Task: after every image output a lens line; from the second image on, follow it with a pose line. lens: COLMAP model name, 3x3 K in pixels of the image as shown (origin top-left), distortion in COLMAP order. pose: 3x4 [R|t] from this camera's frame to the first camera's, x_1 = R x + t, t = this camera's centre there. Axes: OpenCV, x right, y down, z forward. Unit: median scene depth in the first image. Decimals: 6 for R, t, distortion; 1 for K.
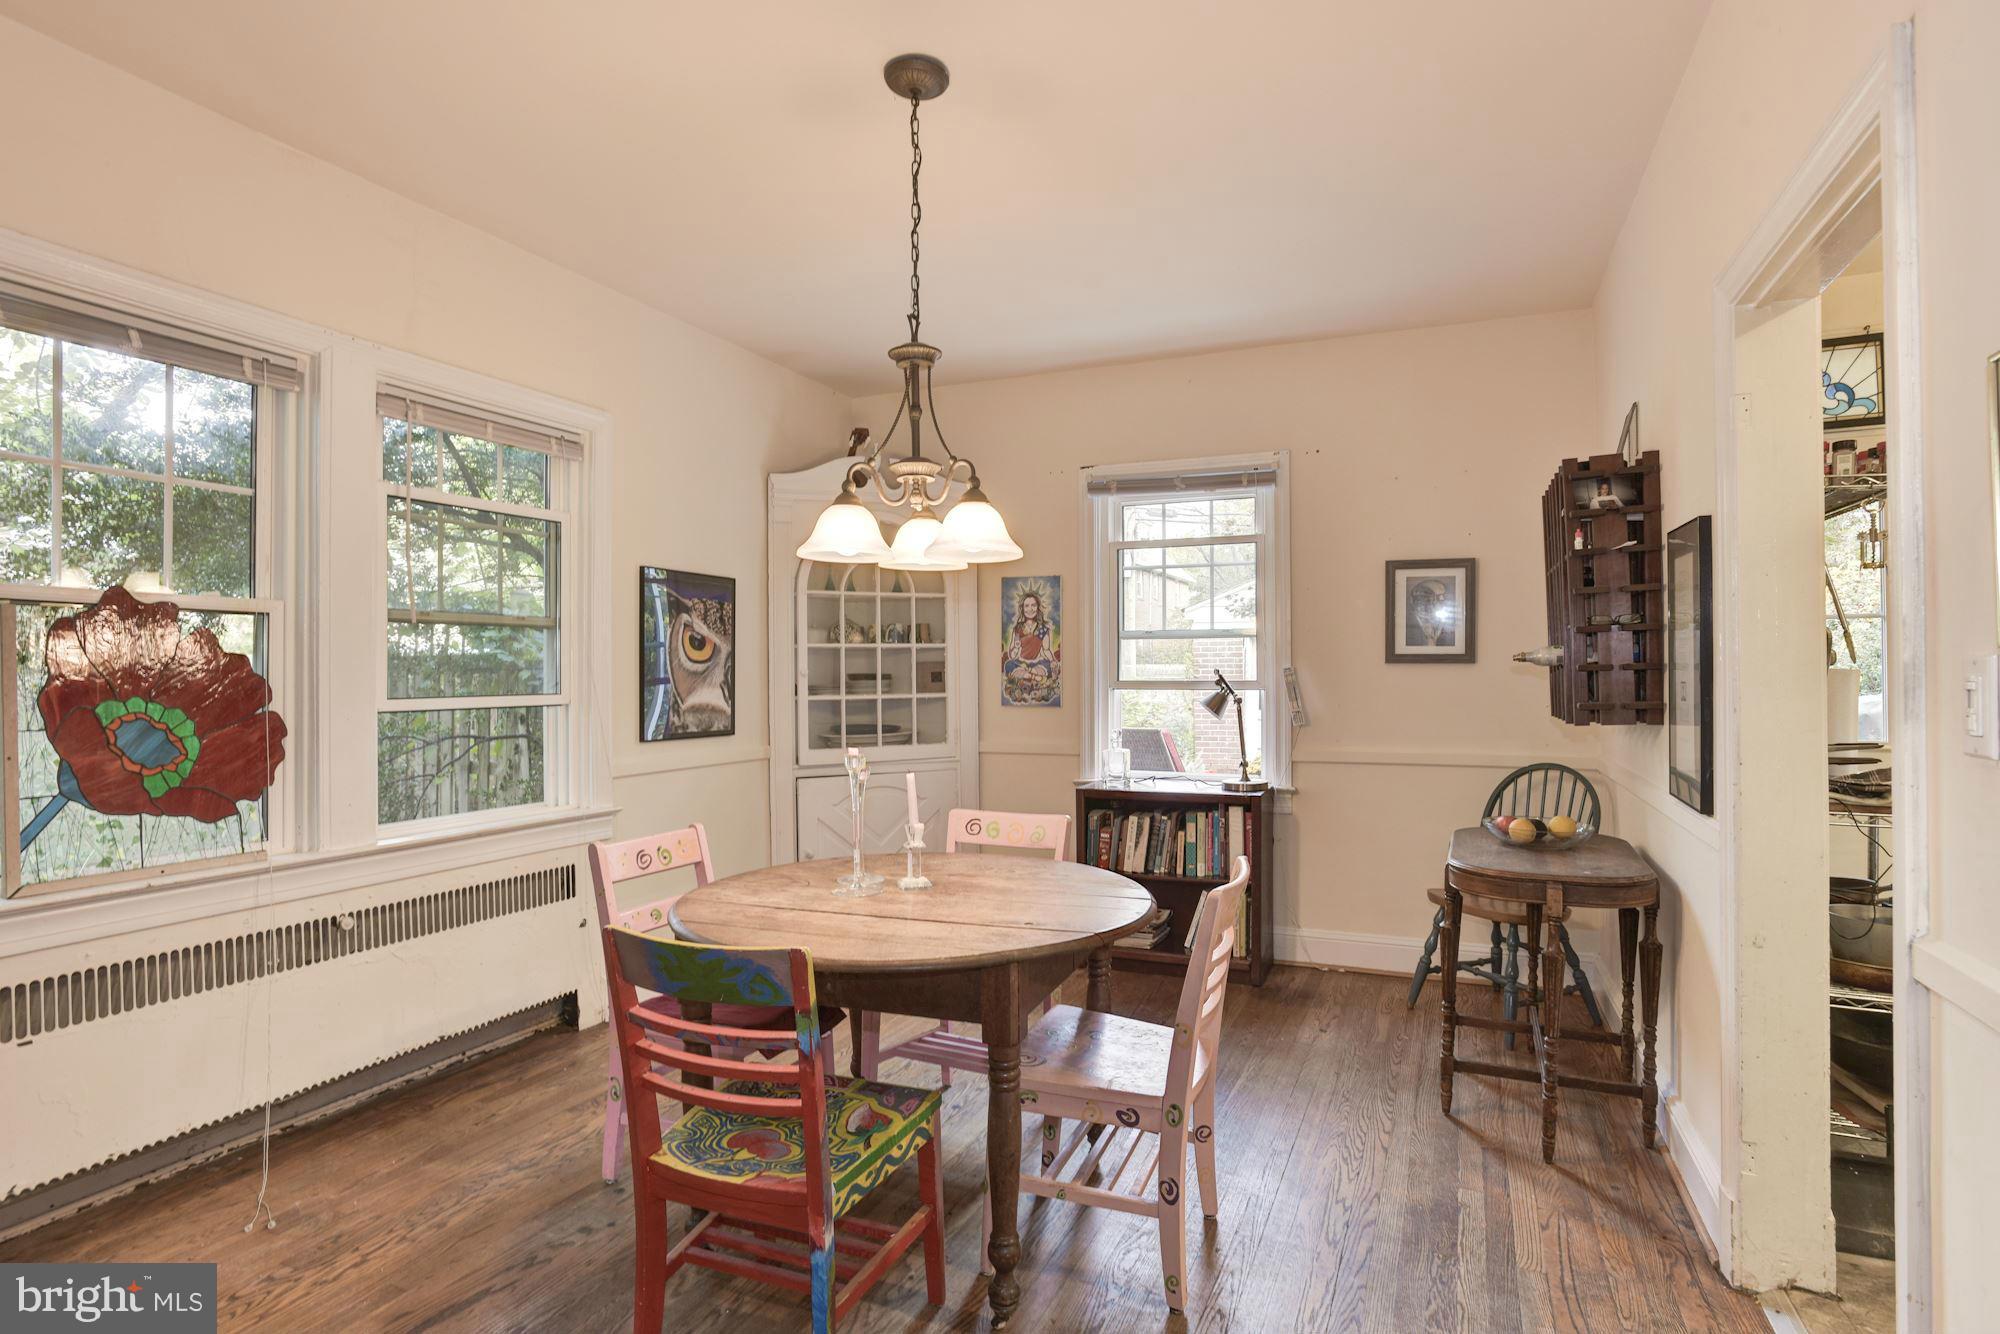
lens RADIAL K [[993.7, 0, 1052.8], [0, 993.7, 662.7], [0, 0, 1]] dist [-0.038579, 0.008739]
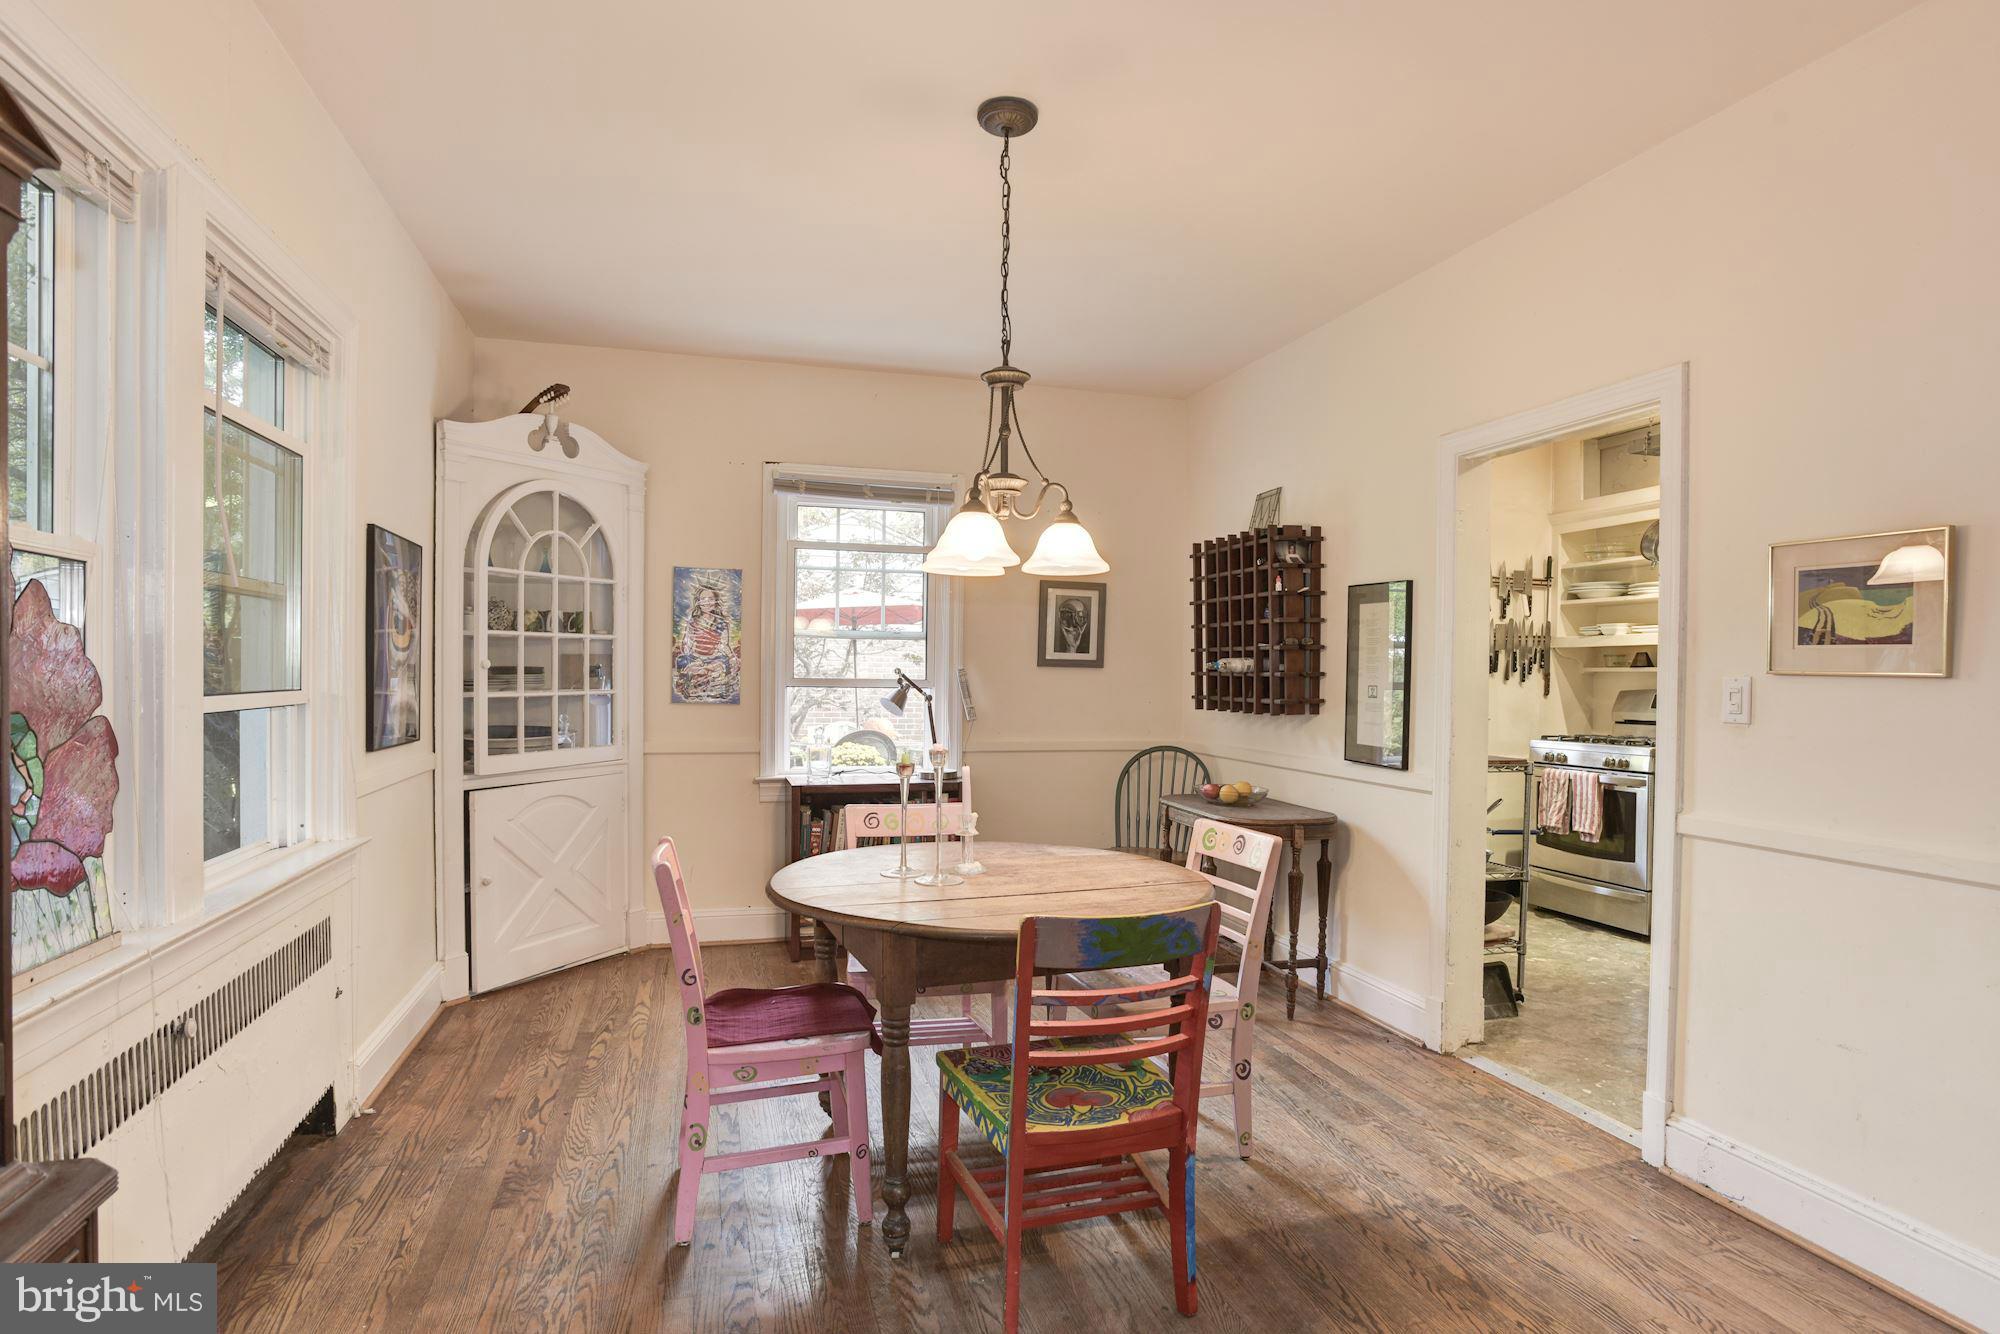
lens RADIAL K [[993.7, 0, 1012.0], [0, 993.7, 681.6], [0, 0, 1]] dist [-0.038579, 0.008739]
pose [[0.782974, 0.008901, 0.621991, -0.415112], [-0.022247, 0.999659, 0.013700, 0.003069], [-0.621657, -0.024564, 0.782905, 0.074131]]
